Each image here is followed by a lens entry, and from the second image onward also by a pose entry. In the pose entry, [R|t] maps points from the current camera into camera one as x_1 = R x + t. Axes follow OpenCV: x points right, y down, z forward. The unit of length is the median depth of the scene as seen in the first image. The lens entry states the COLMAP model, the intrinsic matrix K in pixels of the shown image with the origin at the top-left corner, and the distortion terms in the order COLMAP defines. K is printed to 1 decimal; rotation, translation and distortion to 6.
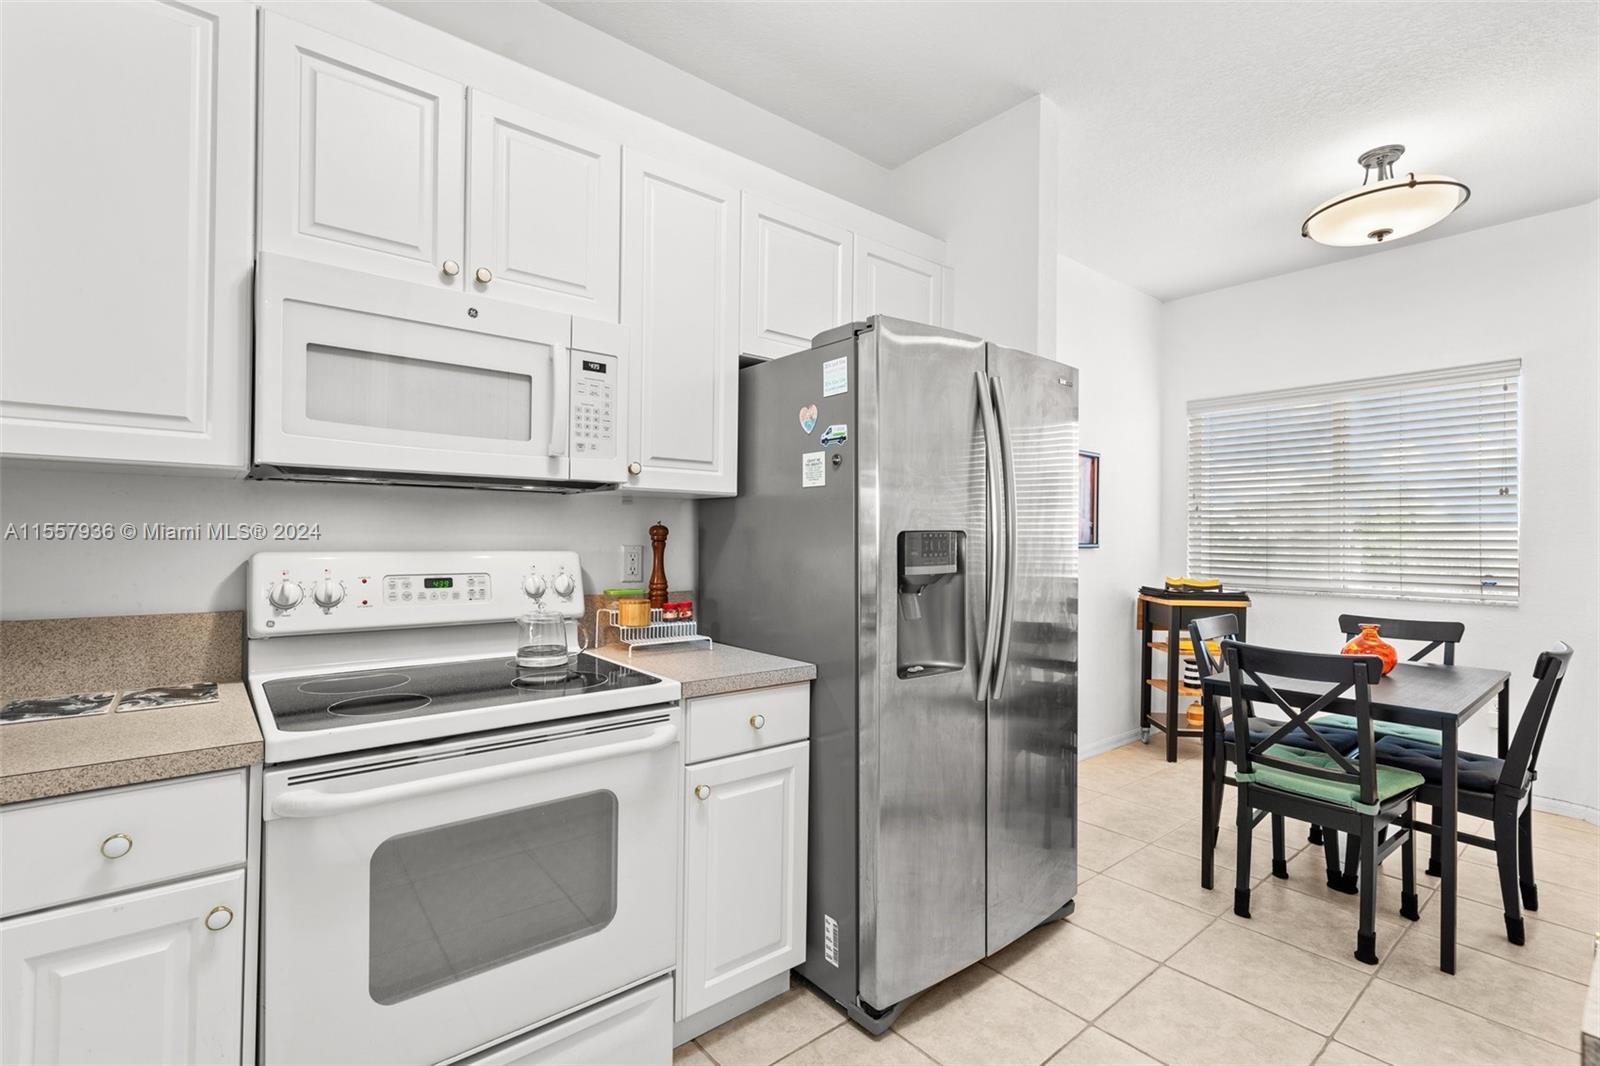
lens RADIAL K [[723.6, 0, 794.3], [0, 723.6, 537.0], [0, 0, 1]] dist [-0.004184, 0.000591]
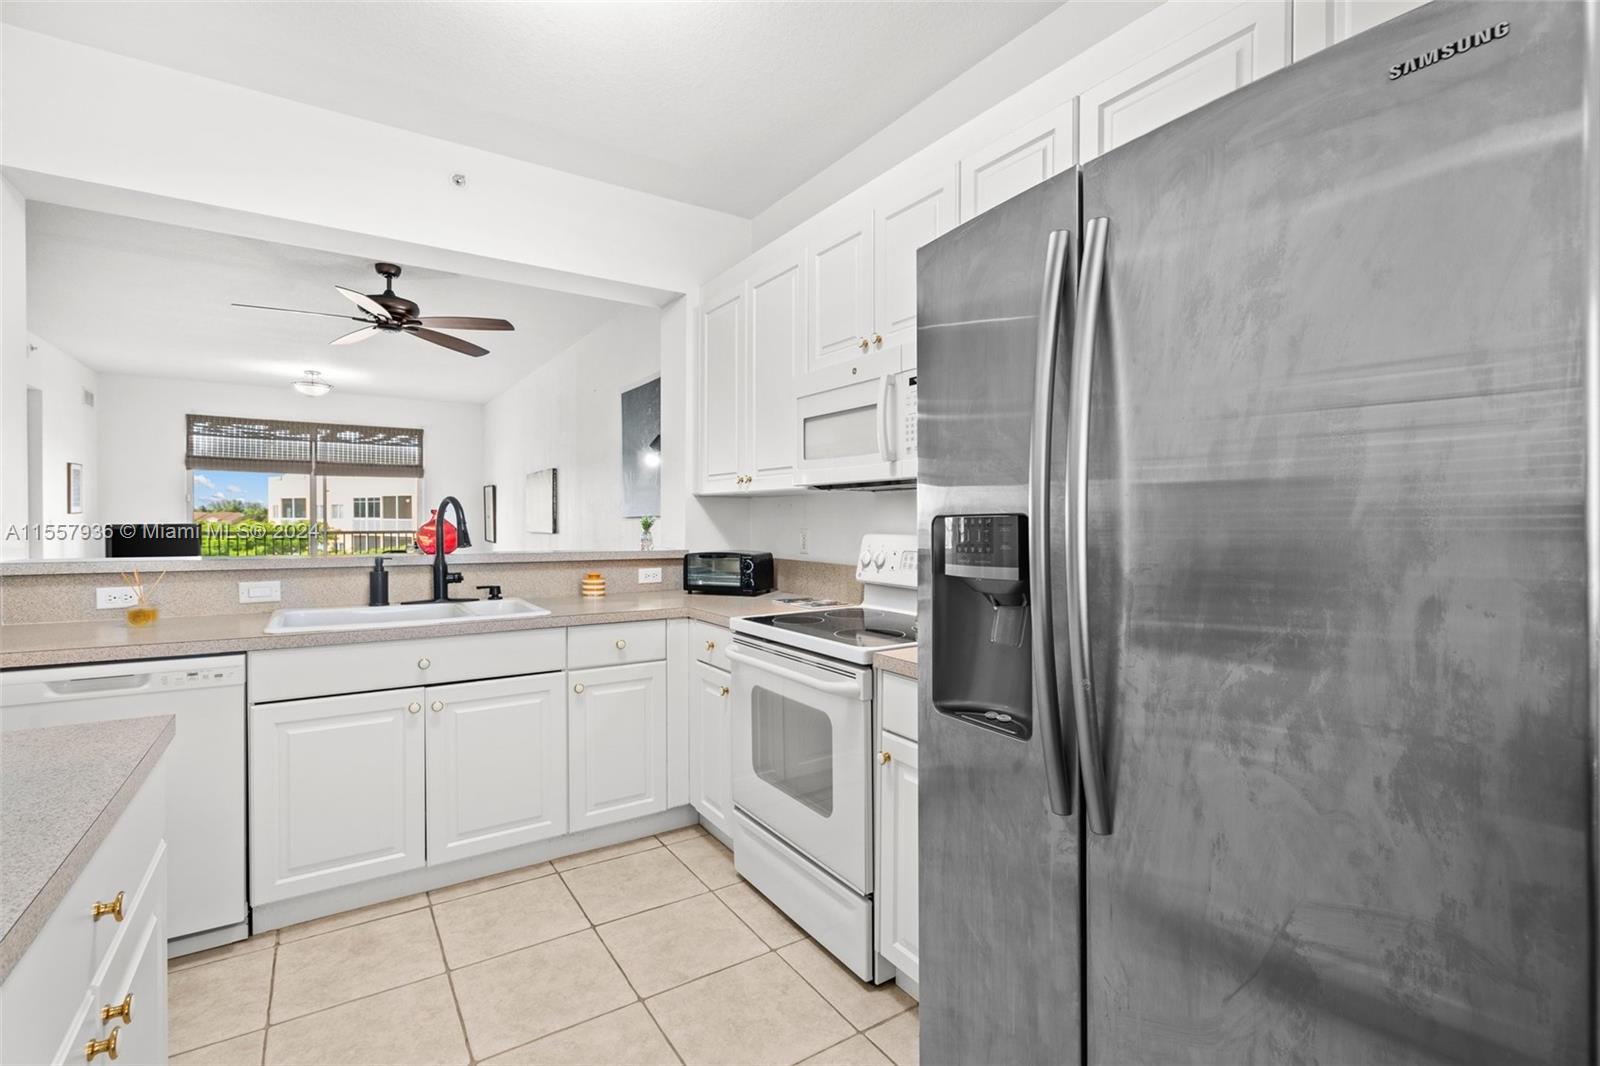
lens RADIAL K [[724.4, 0, 802.7], [0, 724.4, 529.3], [0, 0, 1]] dist [0.000893, 0.000224]
pose [[-0.103808, 0.003934, -0.994590, 0.875646], [-0.003059, 0.999986, 0.004274, 0.003521], [0.994593, 0.003486, -0.103795, 0.896064]]
